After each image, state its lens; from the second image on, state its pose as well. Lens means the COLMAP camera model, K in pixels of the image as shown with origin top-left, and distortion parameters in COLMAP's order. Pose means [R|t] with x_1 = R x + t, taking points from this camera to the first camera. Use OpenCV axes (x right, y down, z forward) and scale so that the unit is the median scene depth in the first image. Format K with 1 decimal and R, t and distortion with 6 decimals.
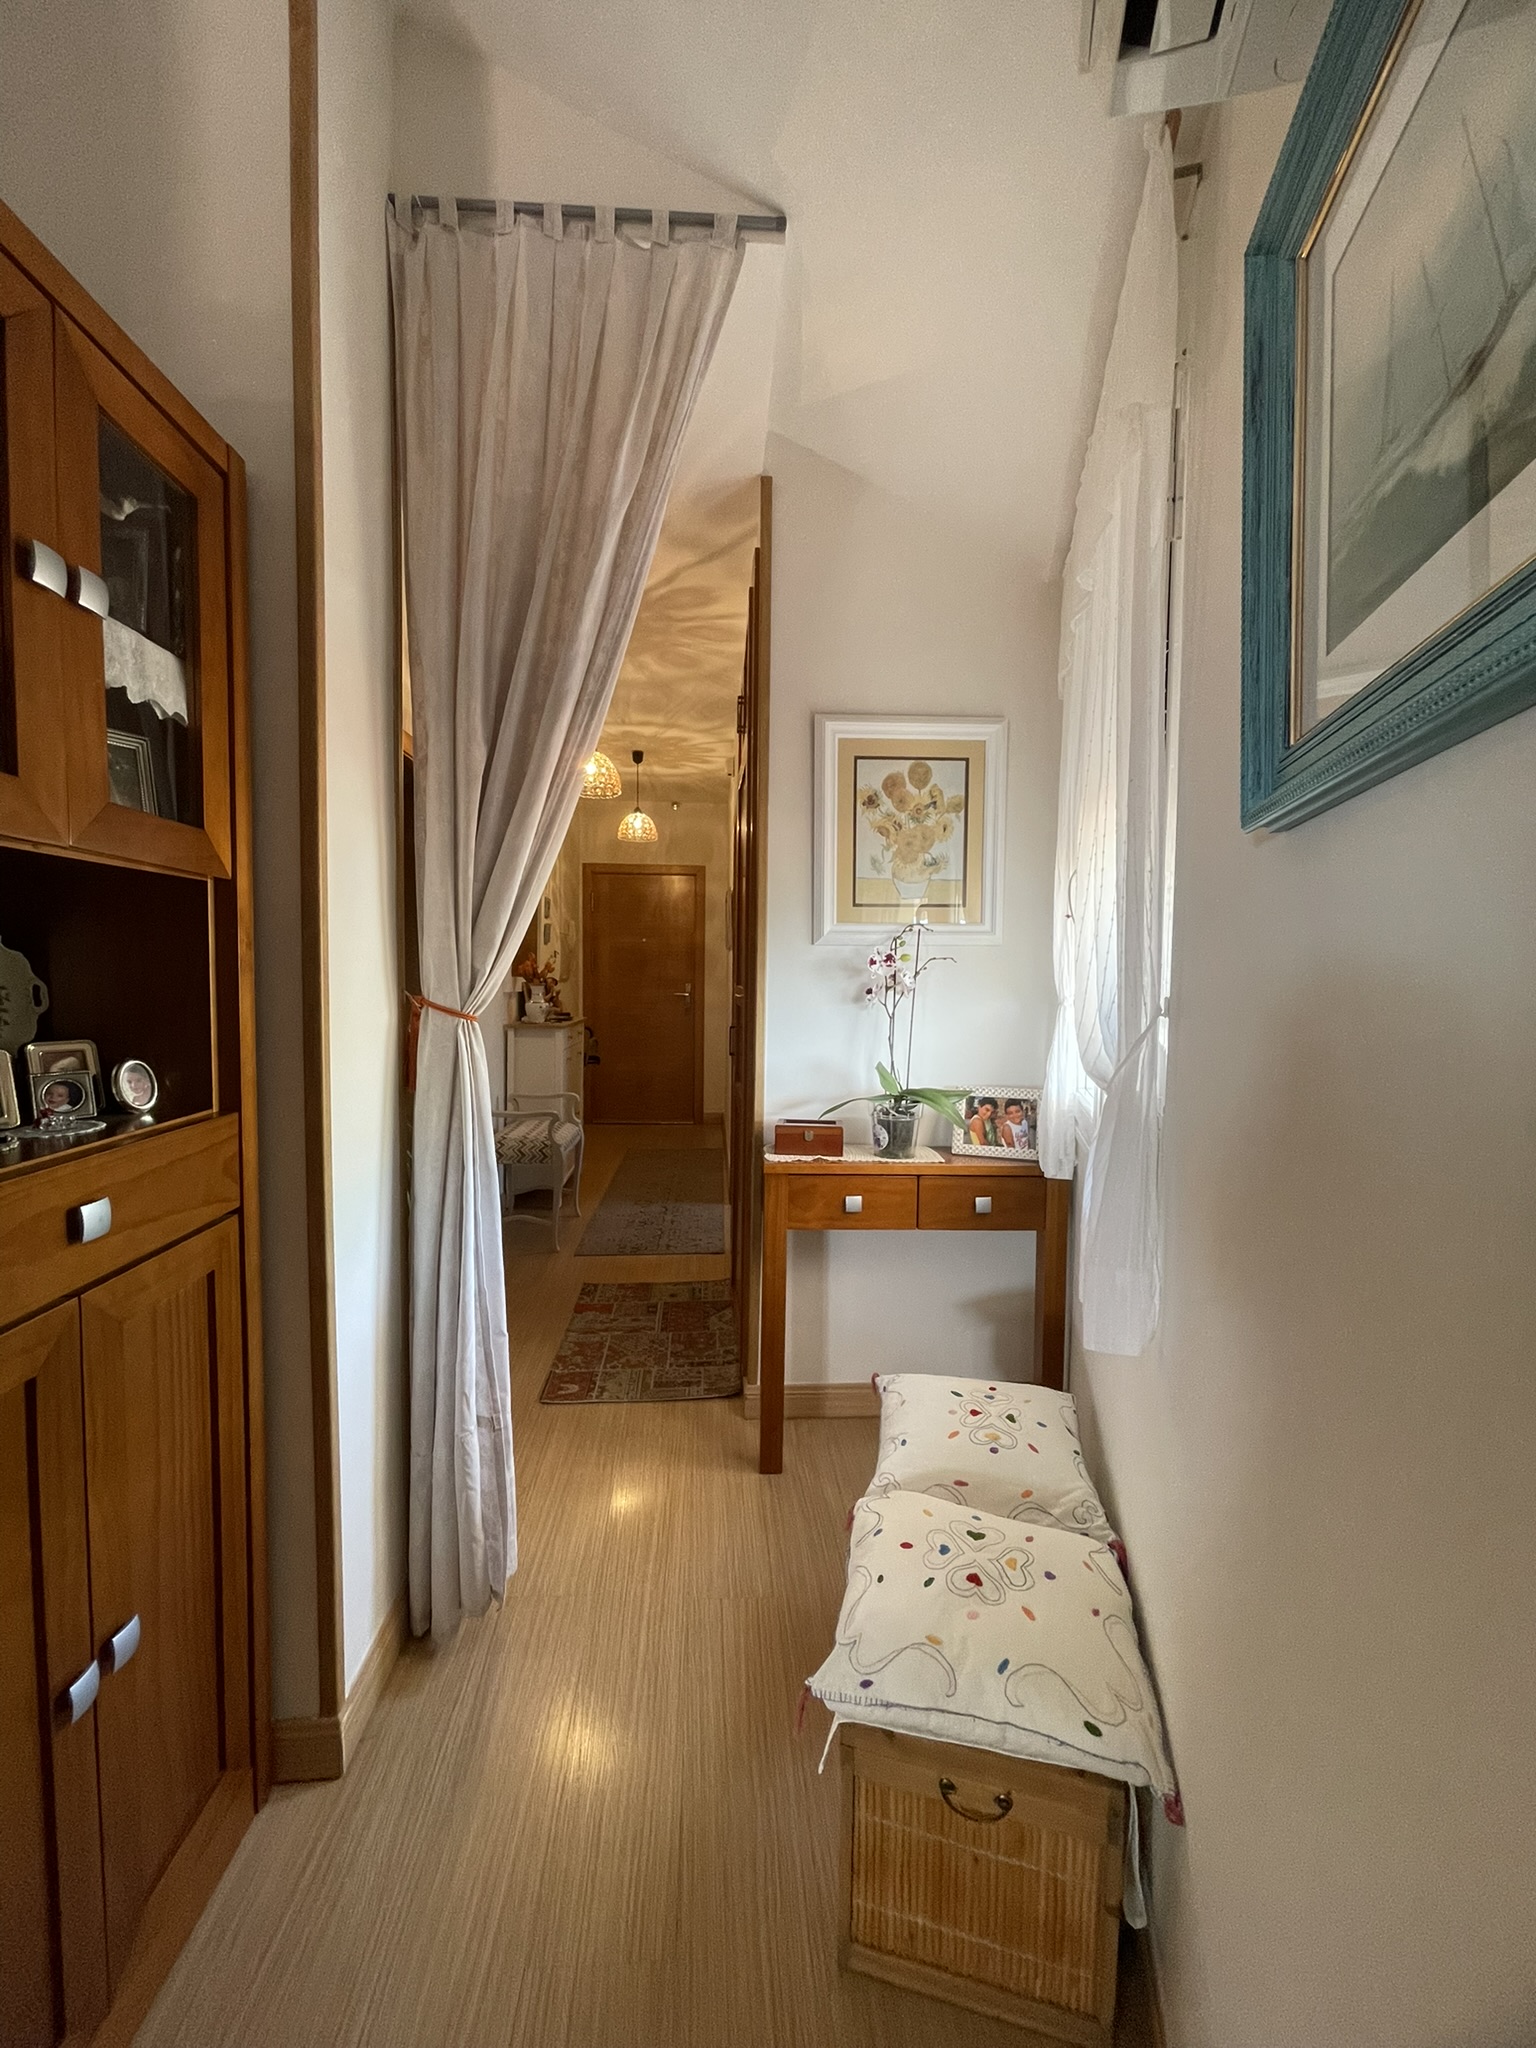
lens RADIAL K [[817.8, 0, 769.0], [0, 817.8, 1019.9], [0, 0, 1]] dist [-0.001520, 0.000500]
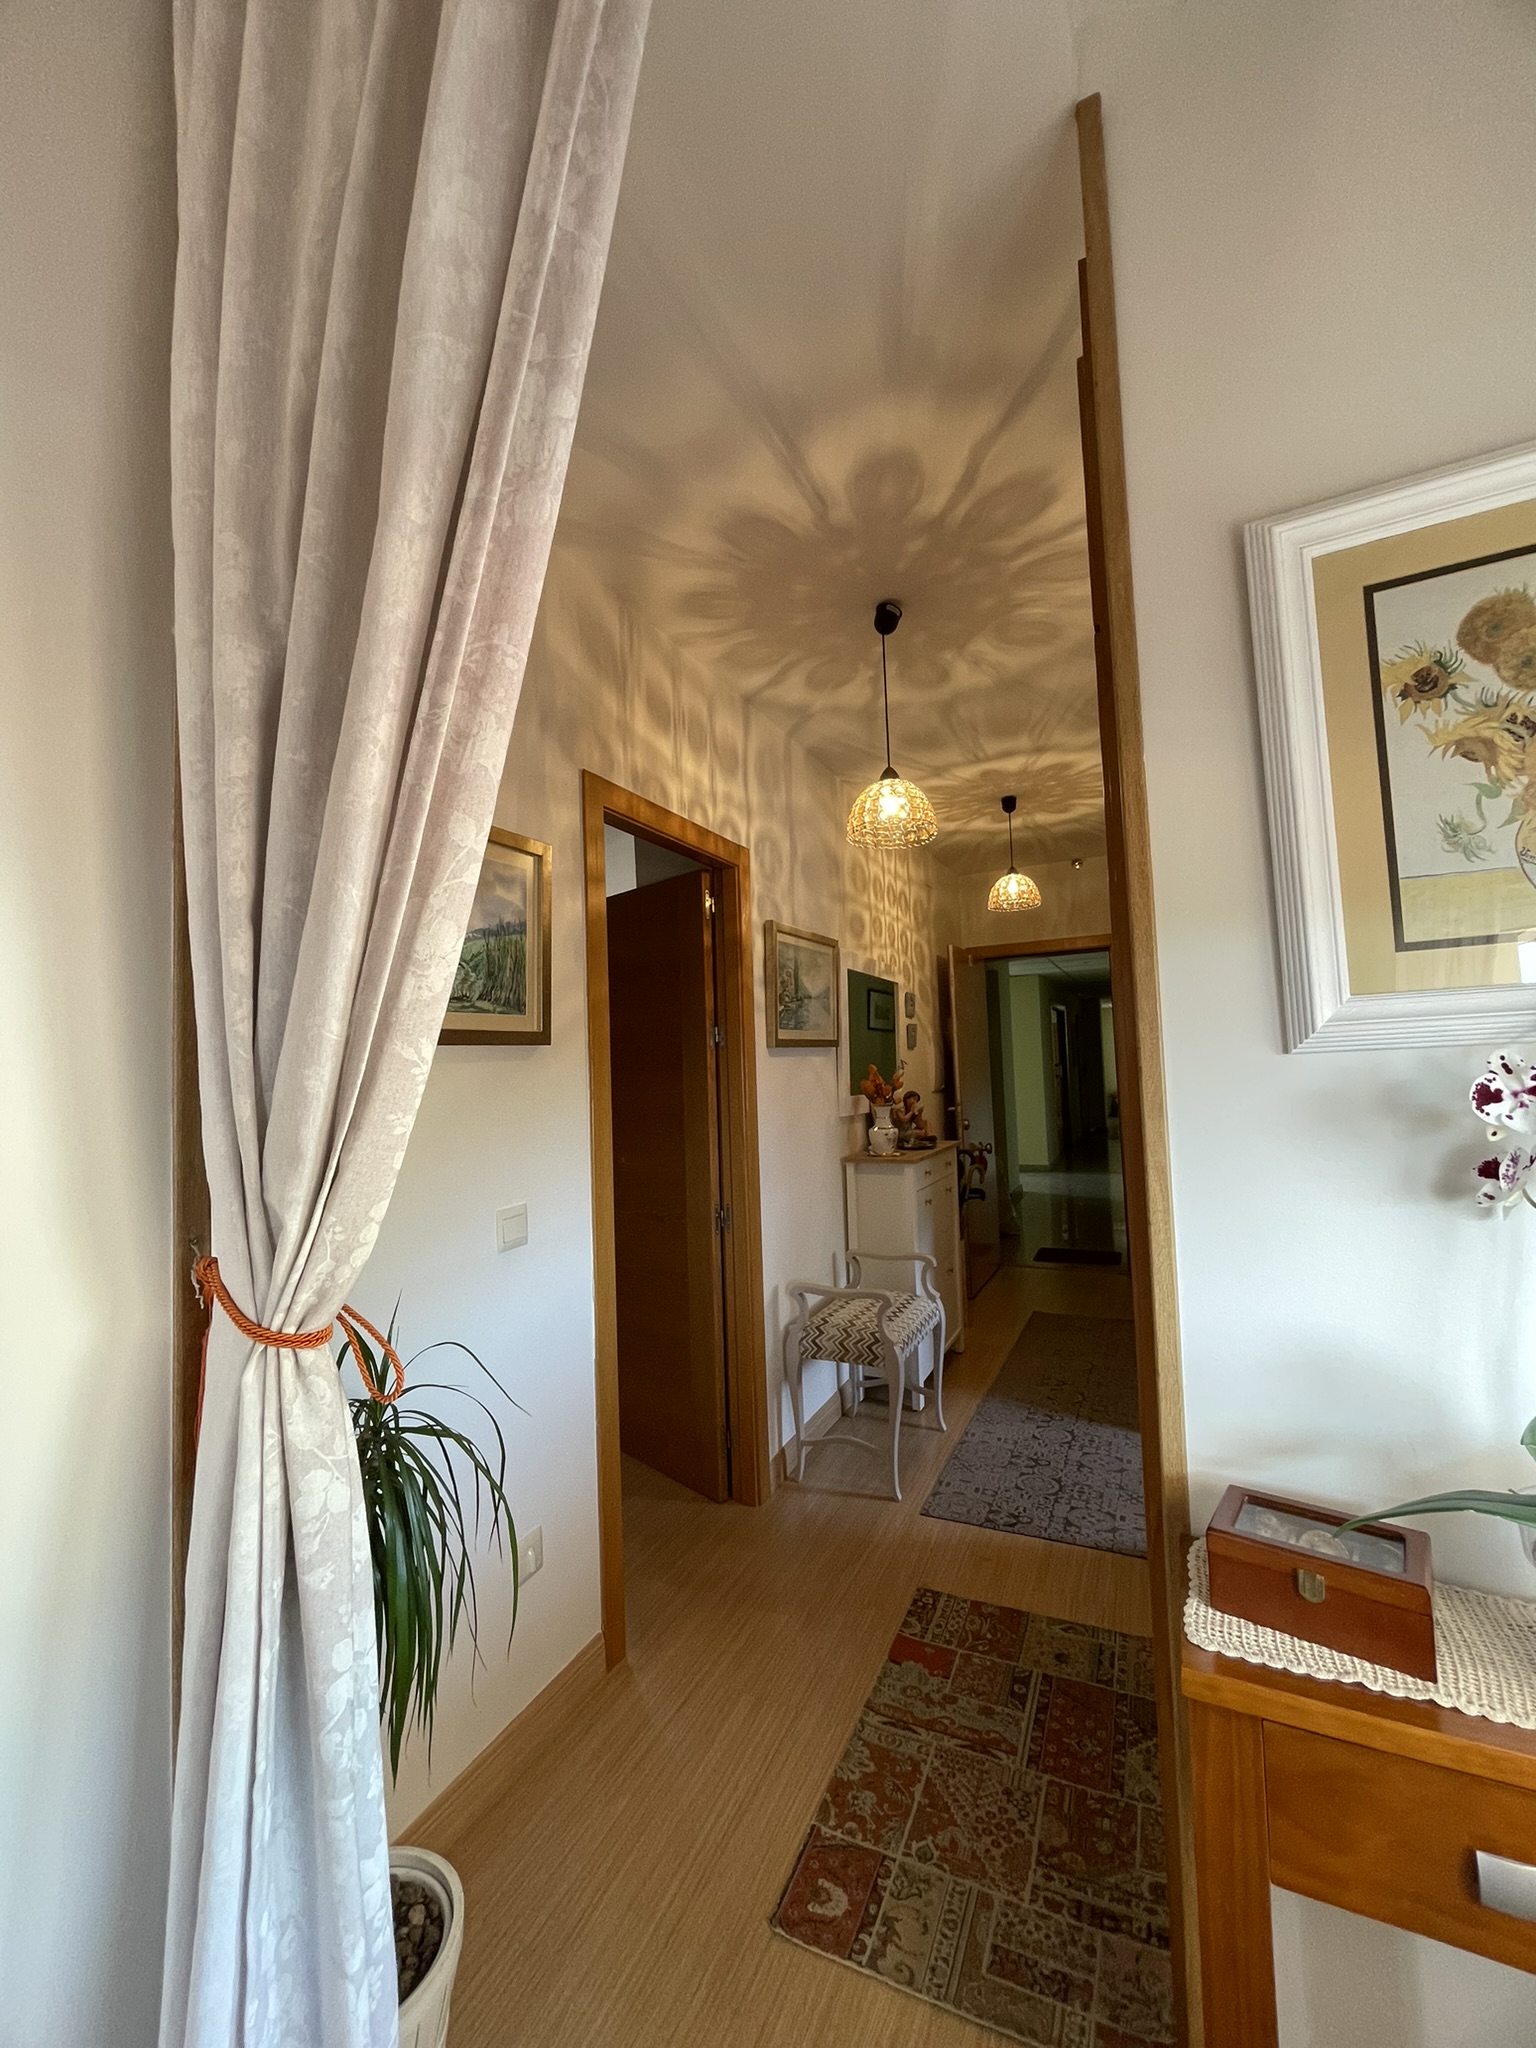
lens RADIAL K [[817.8, 0, 775.2], [0, 817.8, 1027.8], [0, 0, 1]] dist [-0.001520, 0.000500]
pose [[0.867631, -0.074444, -0.491605, 0.026072], [0.024289, 0.993893, -0.107638, -0.052233], [0.496616, 0.081450, 0.864140, 0.404387]]
